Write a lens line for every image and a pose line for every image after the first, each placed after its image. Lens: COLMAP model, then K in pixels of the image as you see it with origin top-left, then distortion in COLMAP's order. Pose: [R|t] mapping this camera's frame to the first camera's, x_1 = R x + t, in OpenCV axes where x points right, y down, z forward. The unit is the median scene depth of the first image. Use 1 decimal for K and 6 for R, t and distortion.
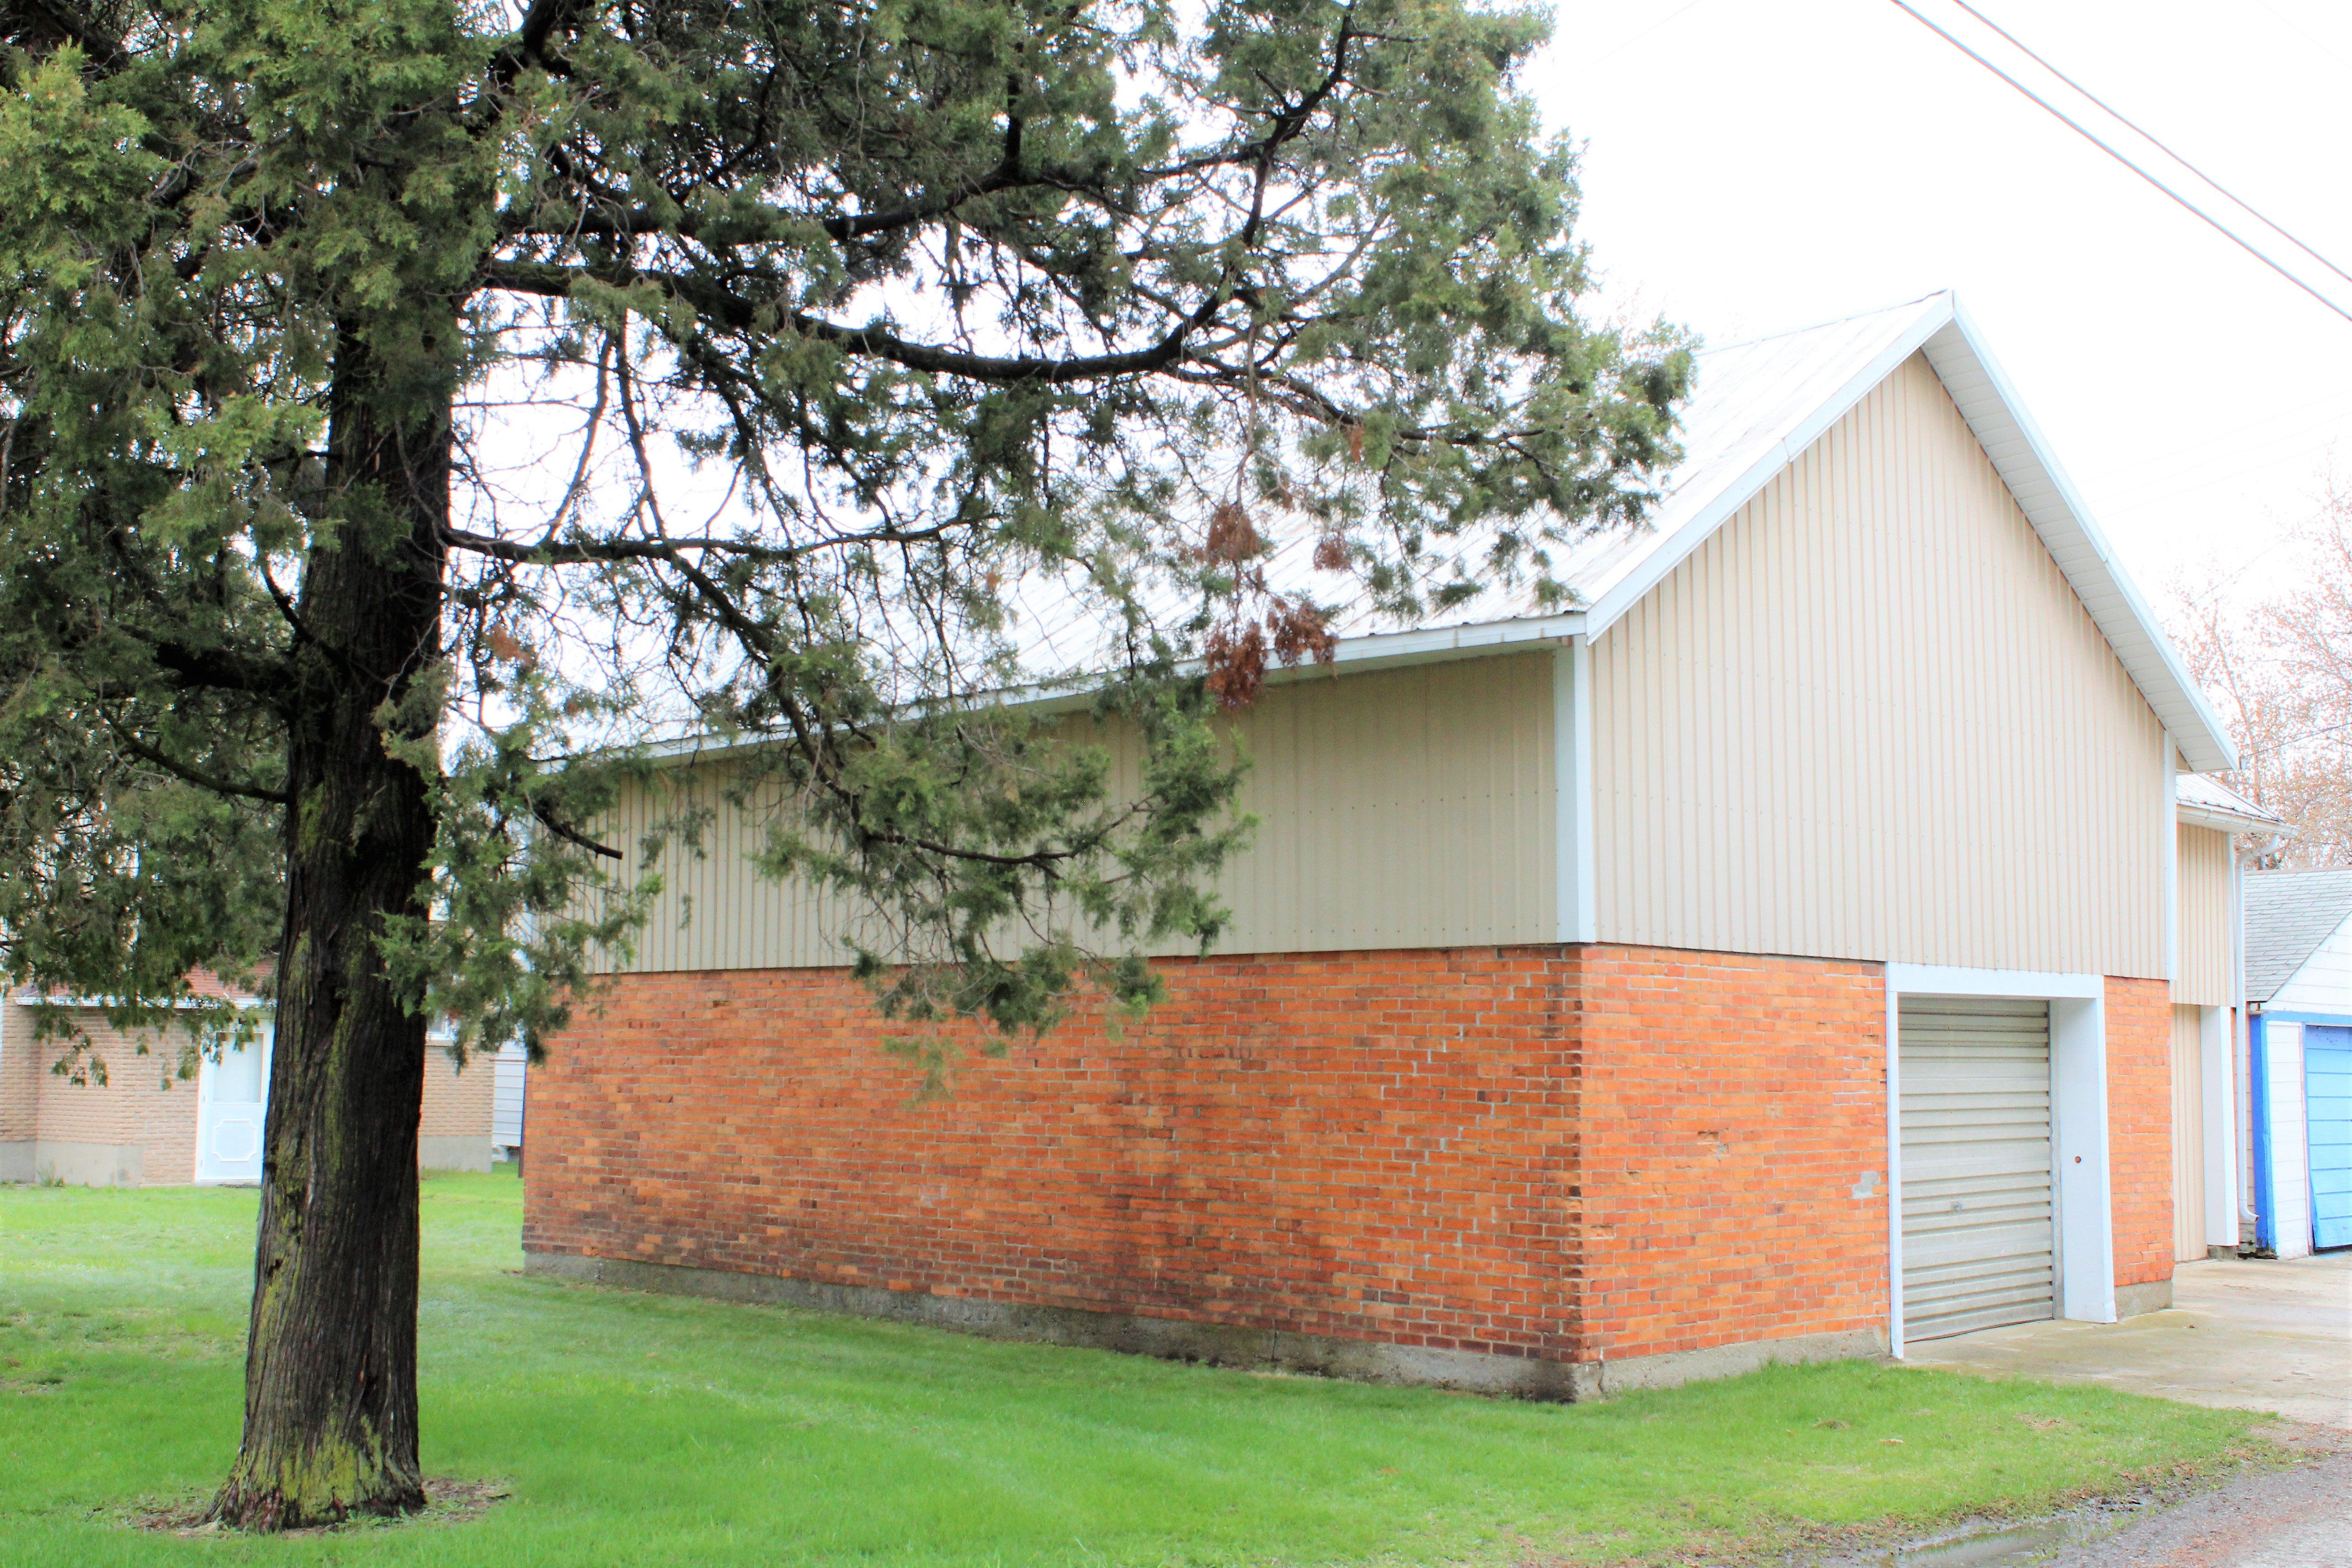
lens RADIAL K [[2622.9, 0, 1176.0], [0, 2622.9, 786.7], [0, 0, 1]] dist [-0.020236, 0.000000]
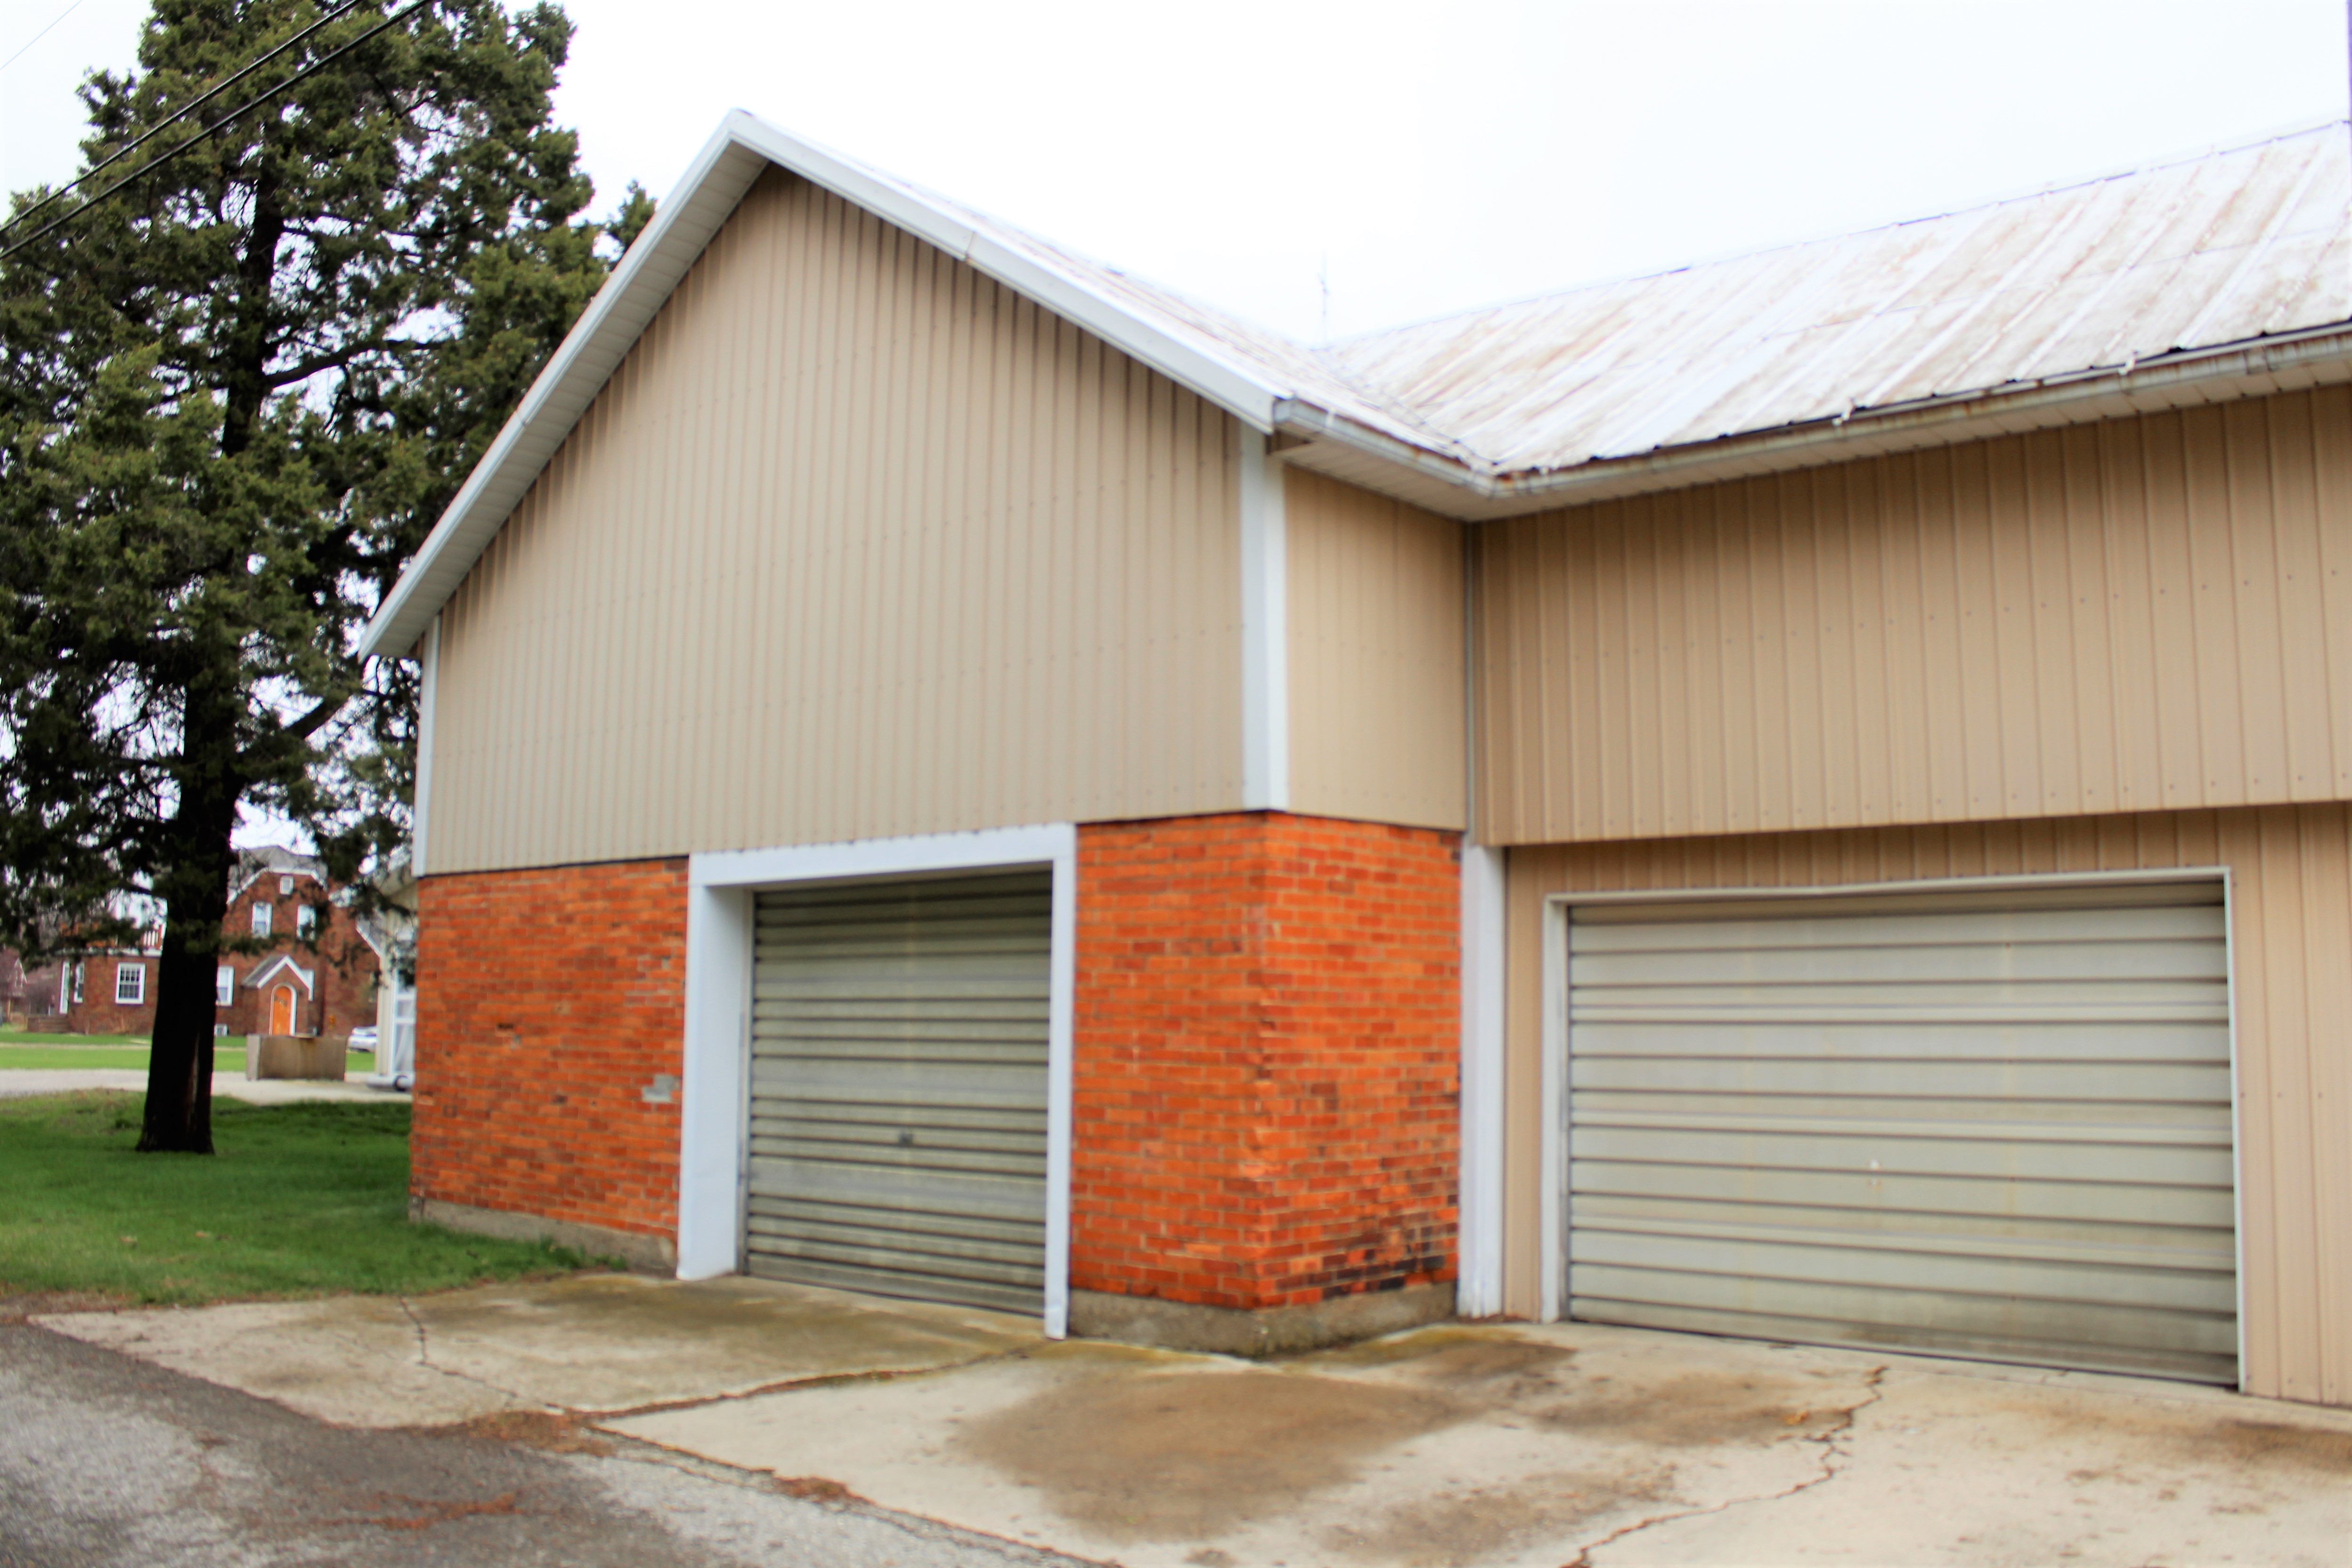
lens RADIAL K [[1975.0, 0, 1176.5], [0, 1975.0, 776.9], [0, 0, 1]] dist [-0.015834, -0.001537]
pose [[0.009262, -0.112897, -0.993564, 1.061984], [0.103523, 0.988375, -0.111342, 0.147811], [0.994584, -0.101825, 0.020842, 1.259159]]
